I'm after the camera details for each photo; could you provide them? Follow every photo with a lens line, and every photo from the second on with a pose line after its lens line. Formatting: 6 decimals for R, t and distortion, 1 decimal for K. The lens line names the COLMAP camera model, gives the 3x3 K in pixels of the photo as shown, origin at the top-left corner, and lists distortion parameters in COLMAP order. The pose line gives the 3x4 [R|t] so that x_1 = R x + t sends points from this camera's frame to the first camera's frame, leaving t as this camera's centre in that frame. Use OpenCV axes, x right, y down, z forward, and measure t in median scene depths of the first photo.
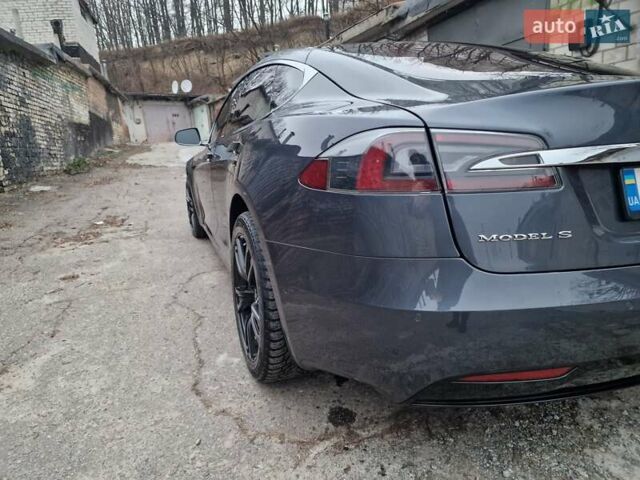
lens RADIAL K [[425.2, 0, 318.2], [0, 425.2, 244.9], [0, 0, 1]] dist [0.065743, -0.058064]
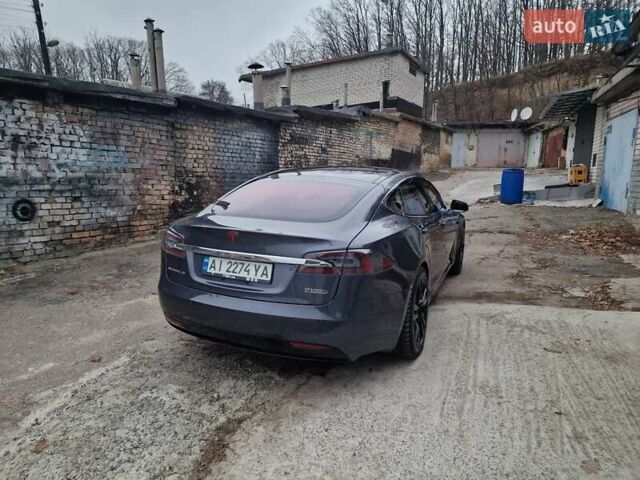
lens RADIAL K [[425.2, 0, 314.7], [0, 425.2, 239.3], [0, 0, 1]] dist [0.065743, -0.058064]
pose [[0.697301, 0.173259, -0.695524, 0.222507], [-0.208802, 0.977362, 0.034130, -0.037897], [0.685692, 0.121428, 0.717692, -0.037104]]
